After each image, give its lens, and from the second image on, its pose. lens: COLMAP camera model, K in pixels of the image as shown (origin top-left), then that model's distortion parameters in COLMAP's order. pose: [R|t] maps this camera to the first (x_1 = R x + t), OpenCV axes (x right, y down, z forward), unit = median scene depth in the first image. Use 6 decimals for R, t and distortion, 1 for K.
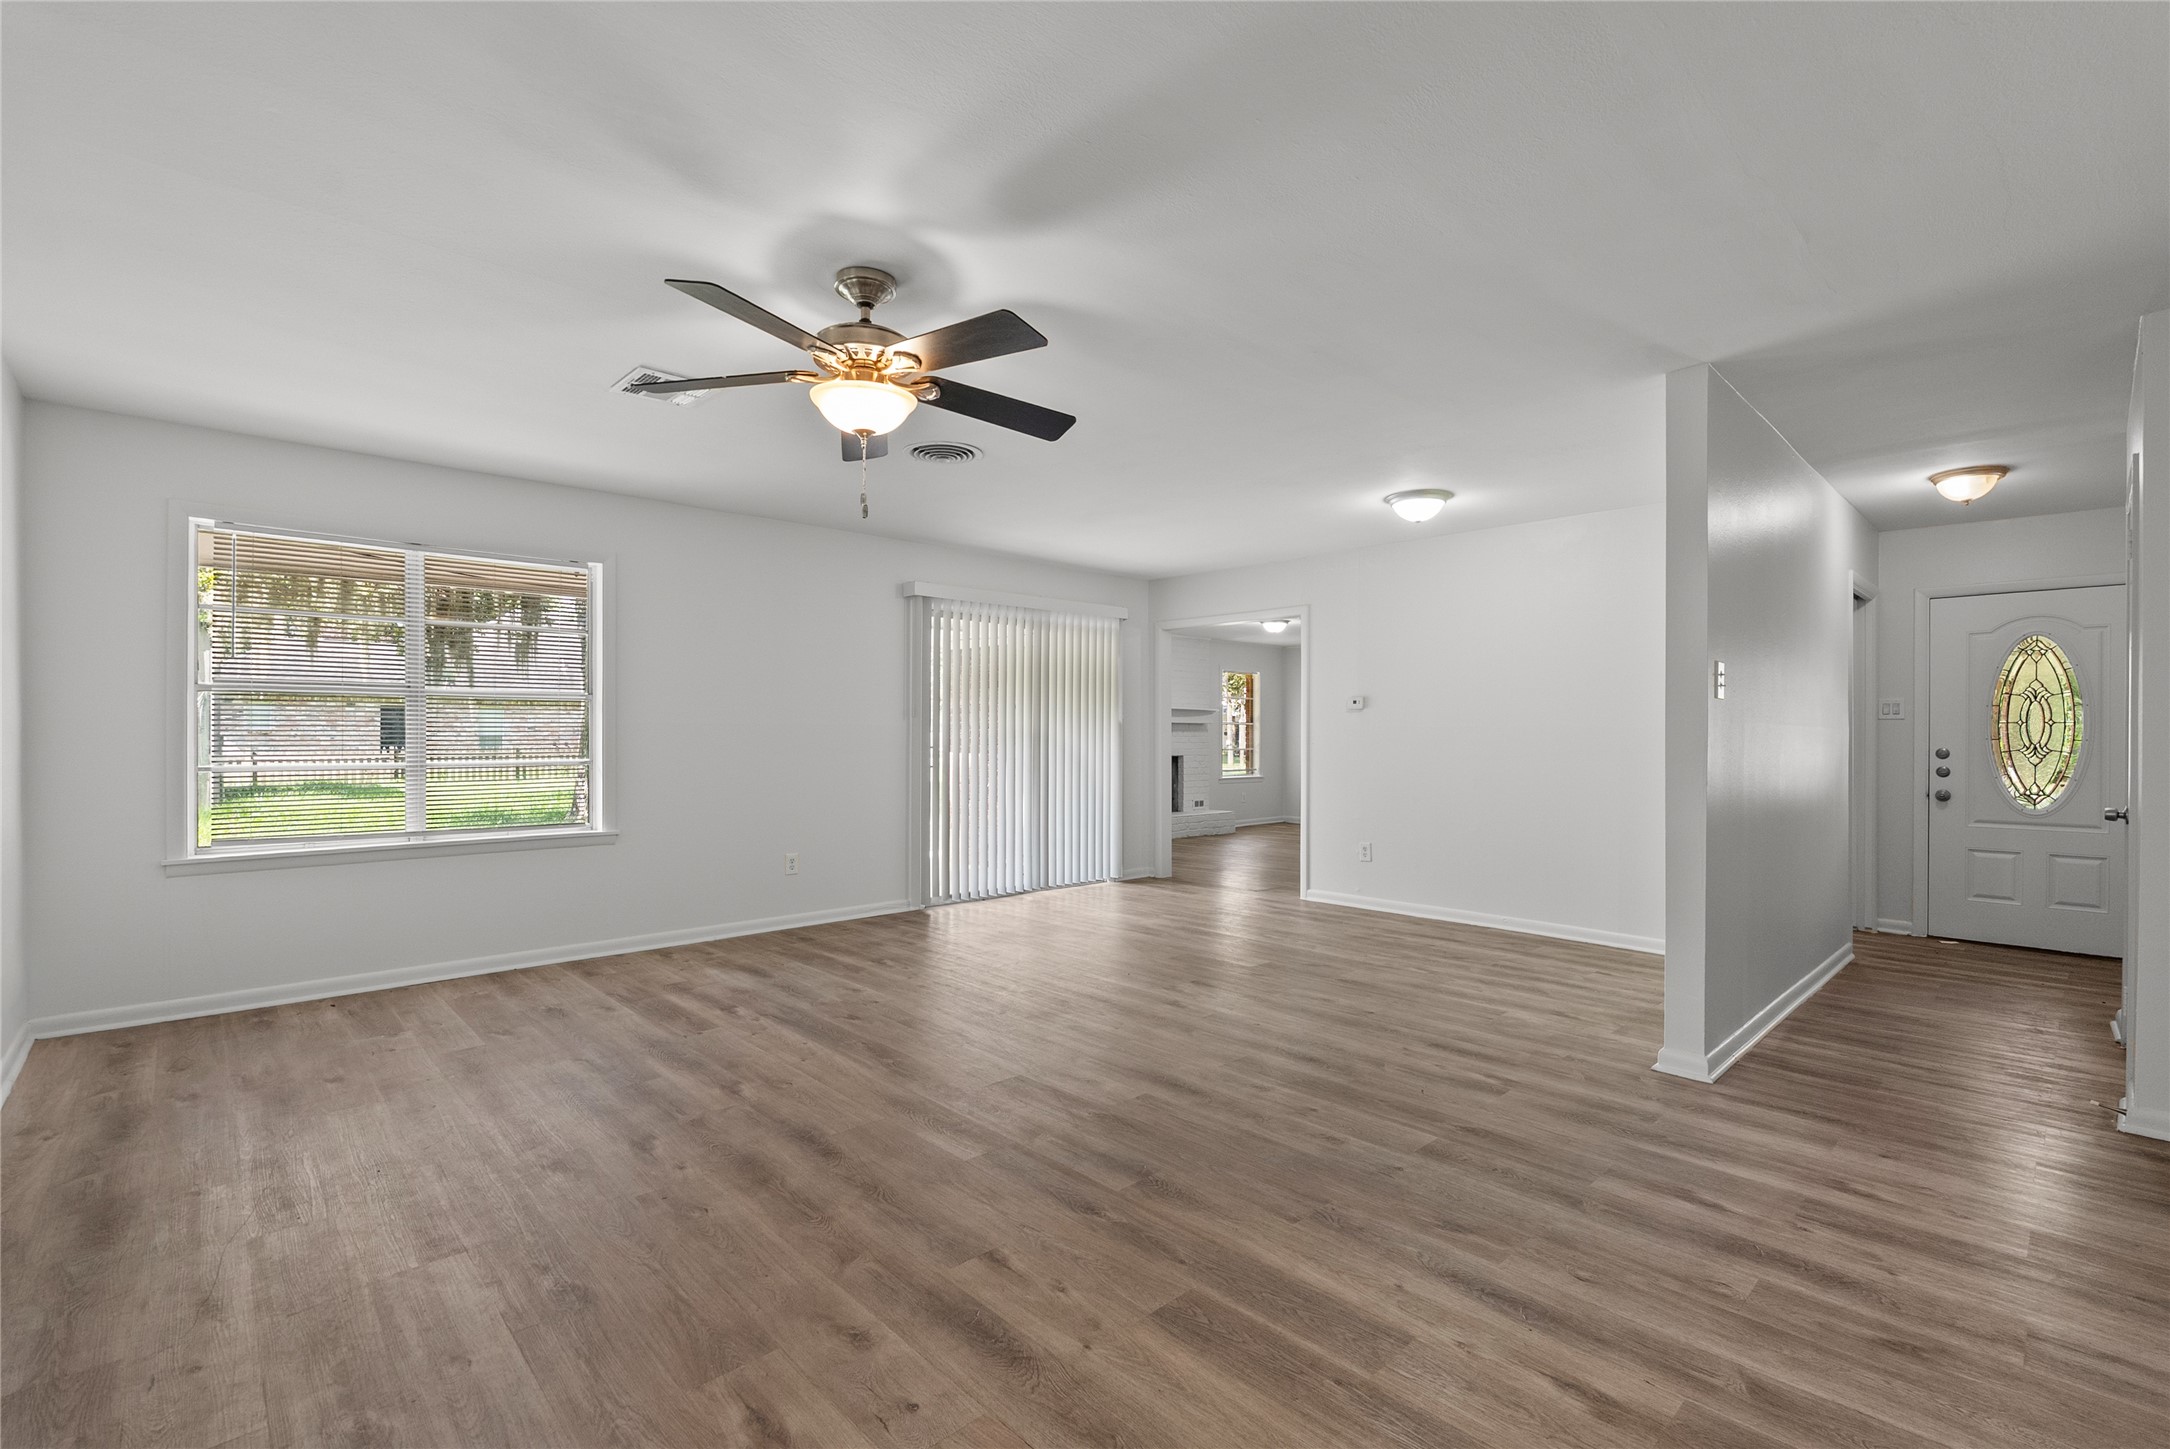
lens RADIAL K [[953.7, 0, 1087.1], [0, 953.7, 729.7], [0, 0, 1]] dist [-0.006481, 0.000089]
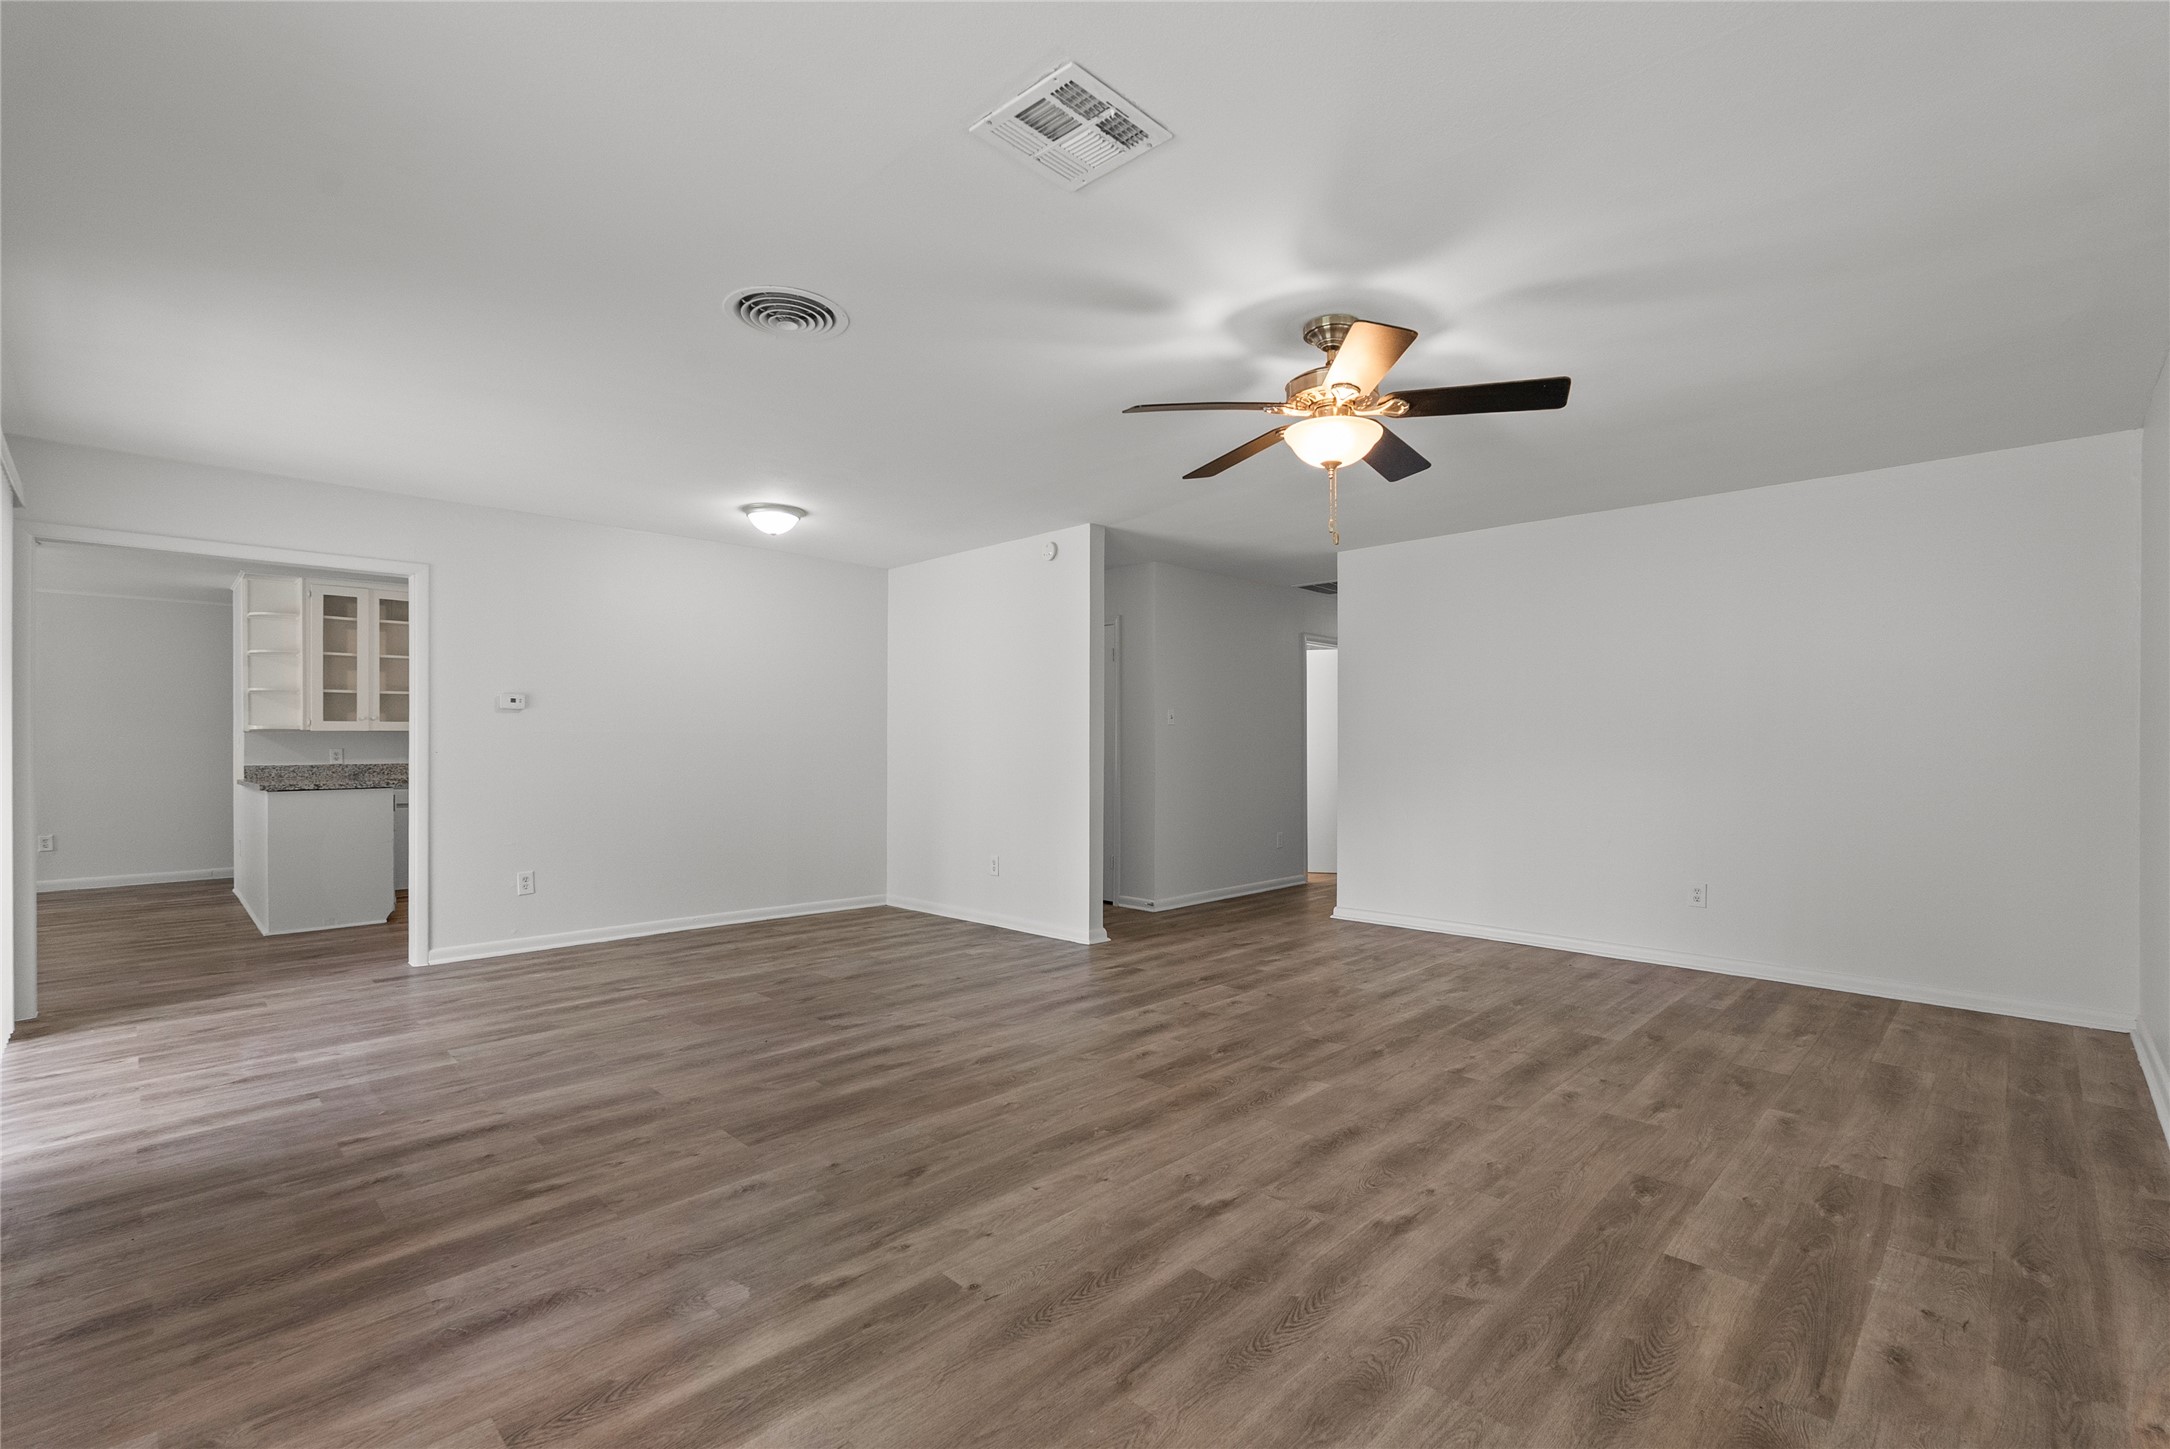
lens RADIAL K [[953.7, 0, 1087.1], [0, 953.7, 729.7], [0, 0, 1]] dist [-0.006481, 0.000089]
pose [[-0.027021, 0.012349, 0.999559, -1.050786], [-0.007155, 0.999896, -0.012546, 0.005599], [-0.999609, -0.007491, -0.026930, 1.043261]]
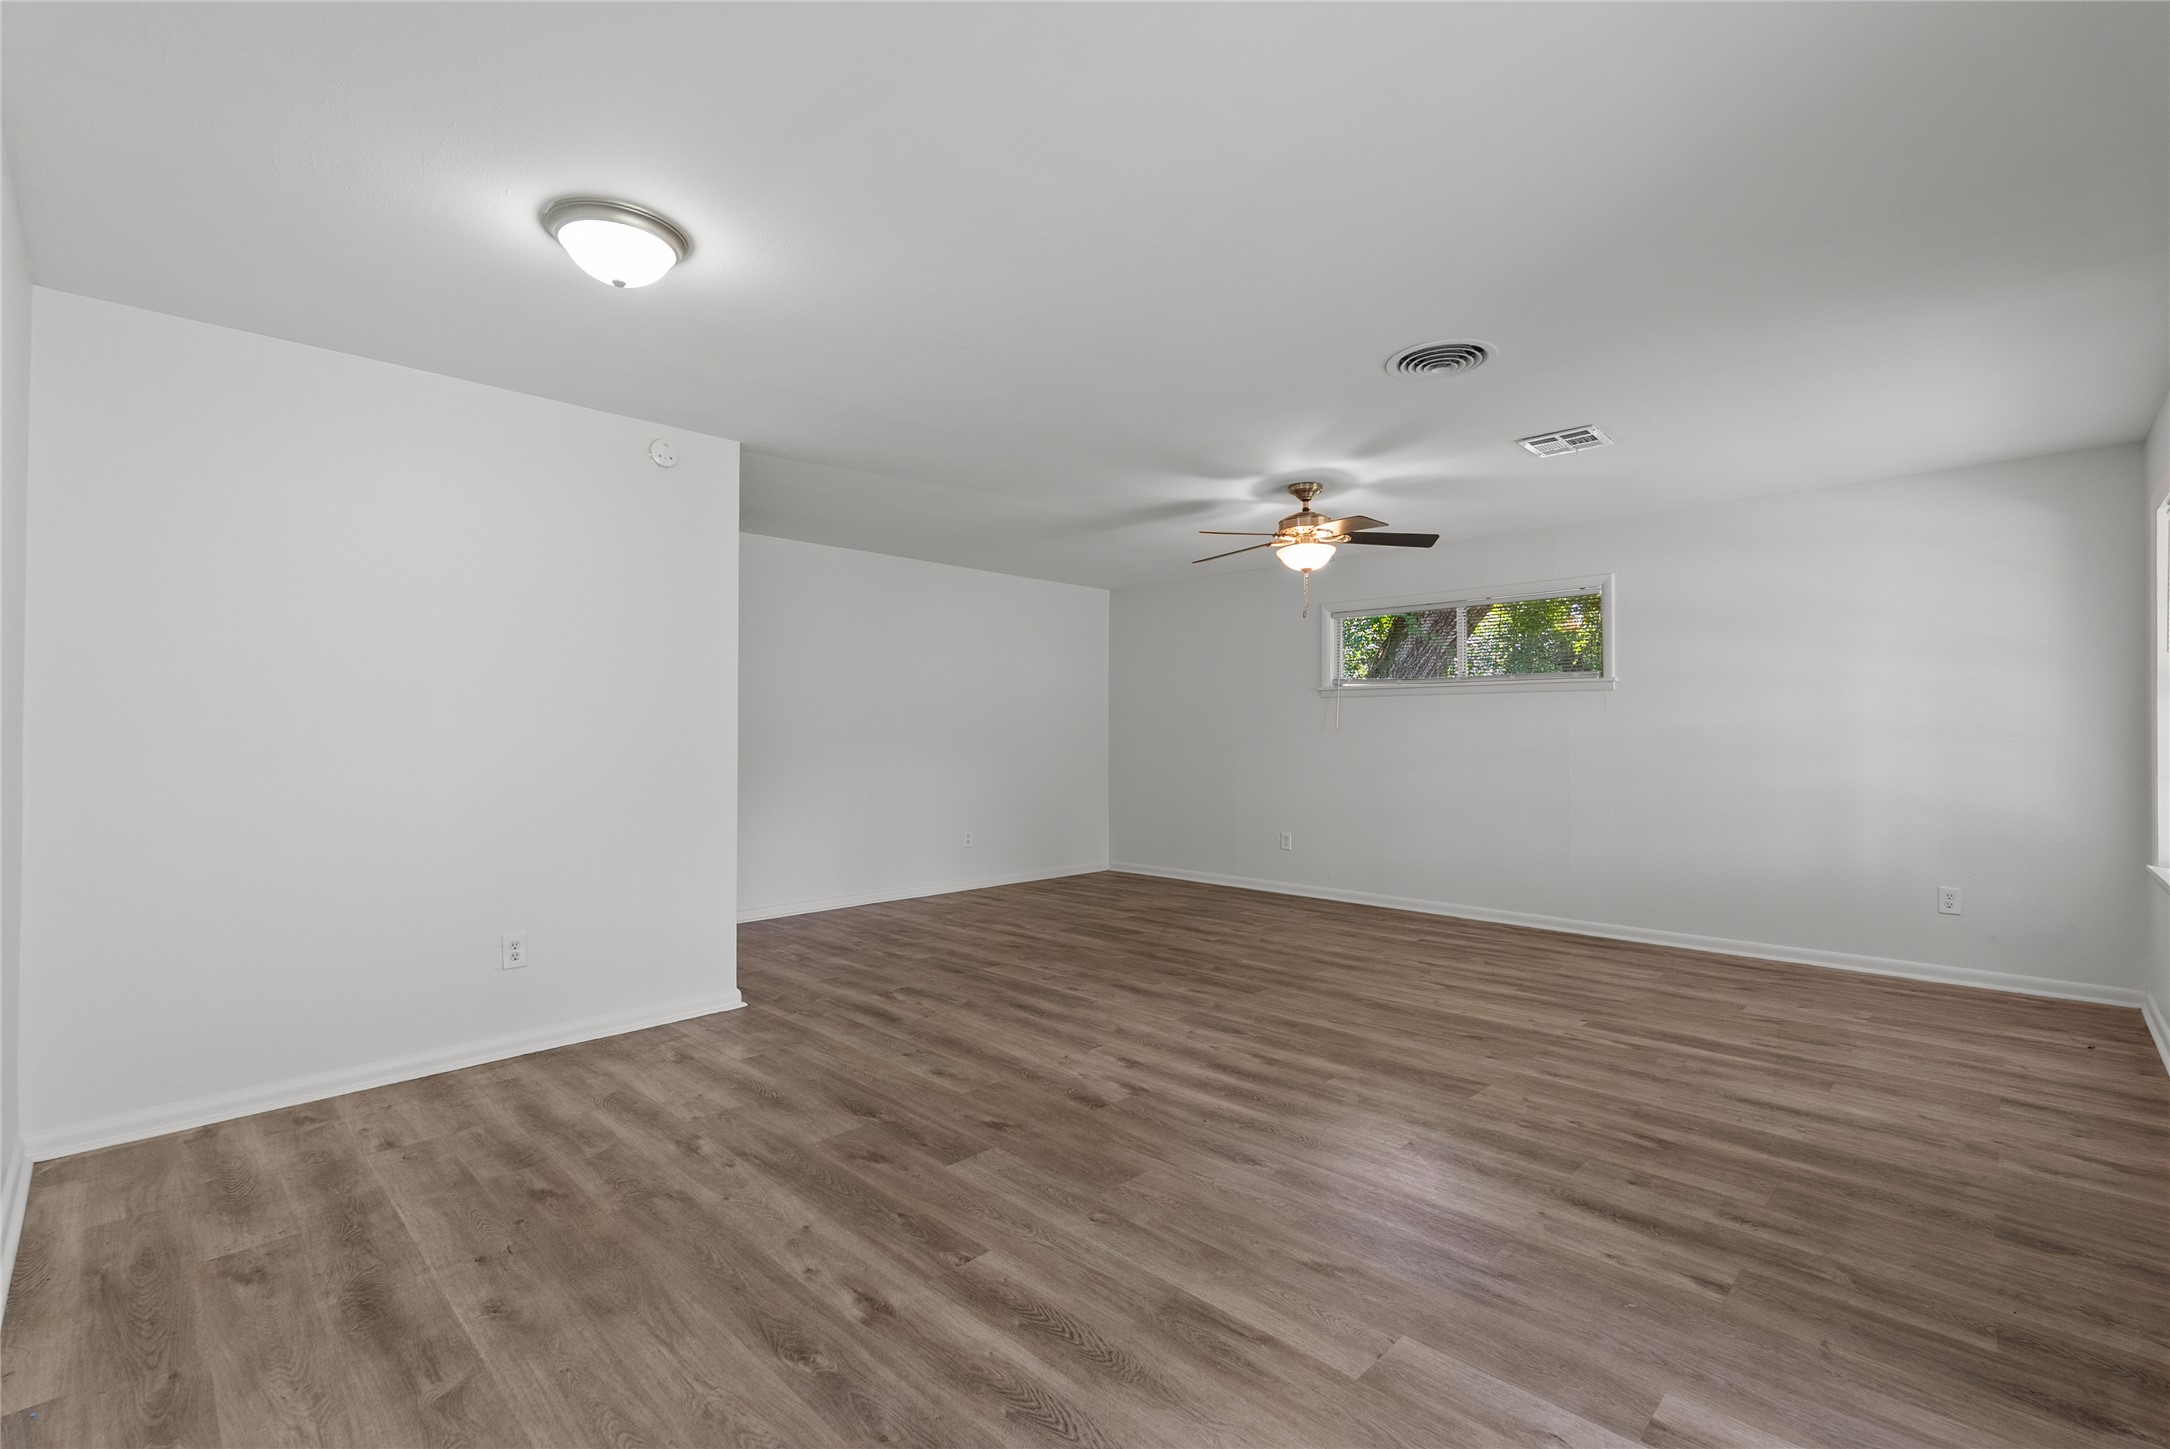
lens RADIAL K [[953.7, 0, 1087.1], [0, 953.7, 729.7], [0, 0, 1]] dist [-0.006481, 0.000089]
pose [[-0.999529, -0.003804, -0.030461, 0.191521], [-0.003384, 0.999898, -0.013842, 0.015249], [0.030511, -0.013733, -0.999440, 2.232860]]
